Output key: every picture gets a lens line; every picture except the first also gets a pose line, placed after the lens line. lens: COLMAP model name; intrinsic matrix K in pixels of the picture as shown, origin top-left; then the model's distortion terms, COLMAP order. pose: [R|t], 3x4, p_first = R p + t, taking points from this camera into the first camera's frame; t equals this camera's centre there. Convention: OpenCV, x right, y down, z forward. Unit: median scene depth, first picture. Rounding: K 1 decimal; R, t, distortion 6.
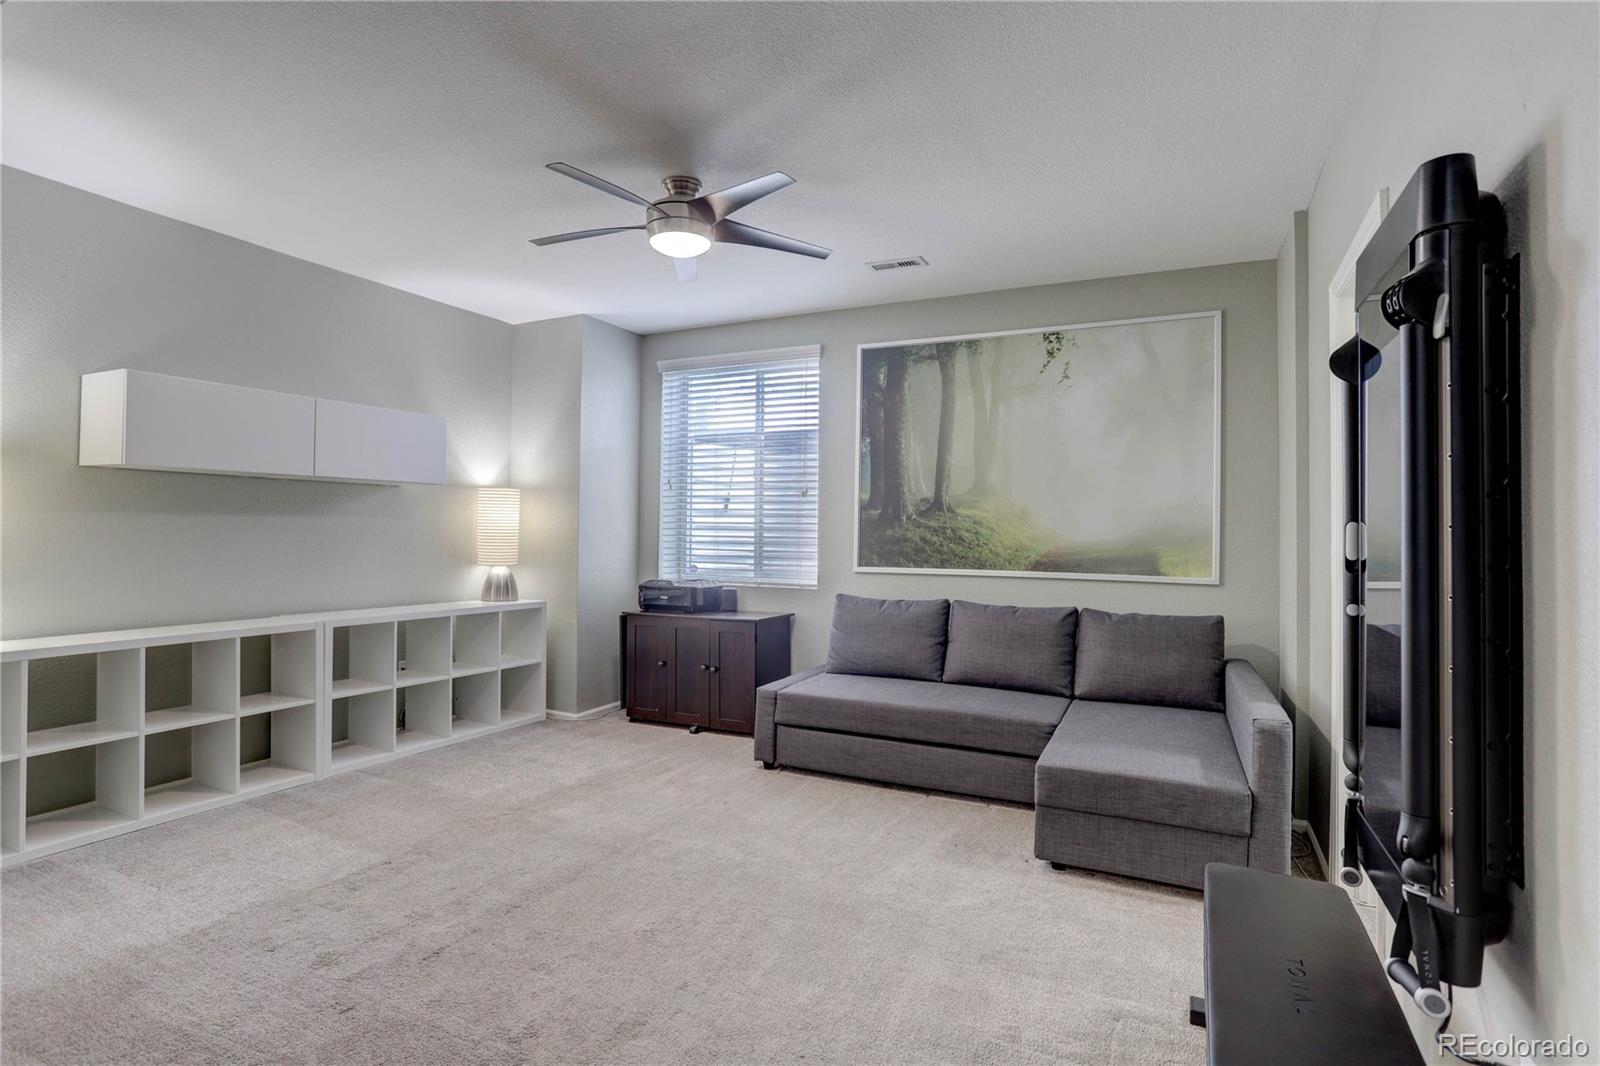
lens RADIAL K [[780.0, 0, 797.7], [0, 780.0, 526.4], [0, 0, 1]] dist [-0.030873, 0.014233]
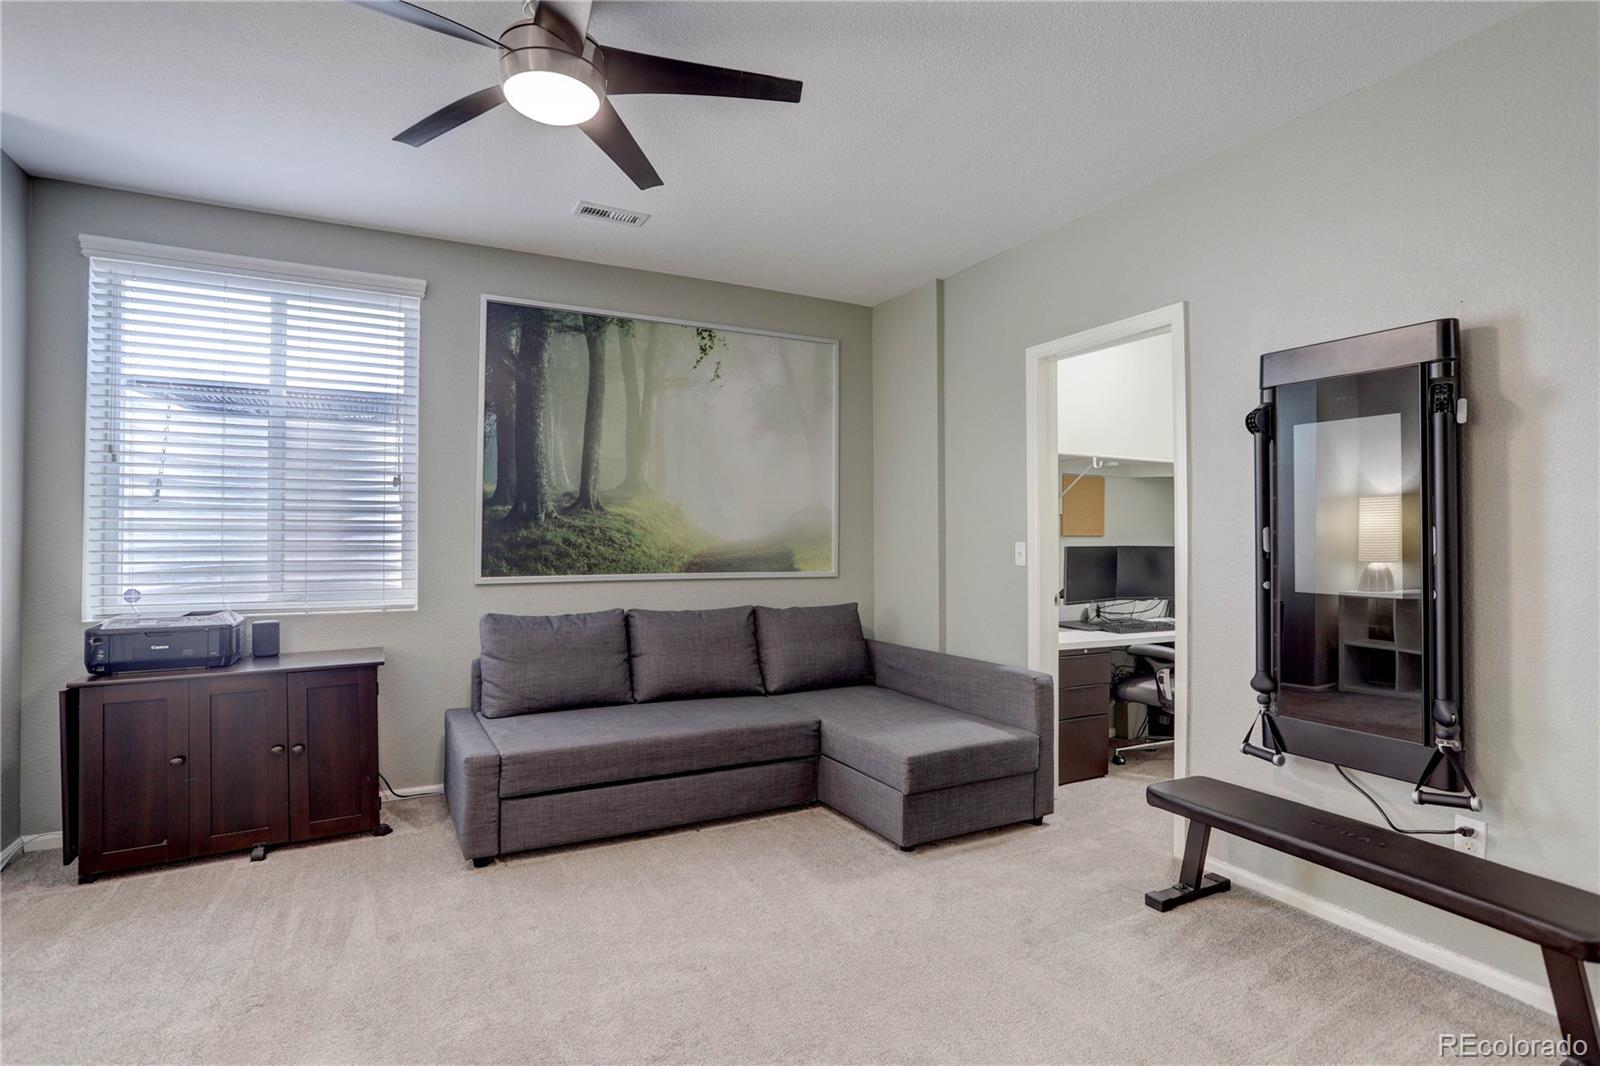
lens RADIAL K [[780.0, 0, 800.7], [0, 780.0, 526.5], [0, 0, 1]] dist [-0.030873, 0.014233]
pose [[0.602826, -0.002568, 0.797868, -0.373466], [-0.003165, 0.999979, 0.005610, -0.005070], [-0.797866, -0.005908, 0.602806, 0.295760]]
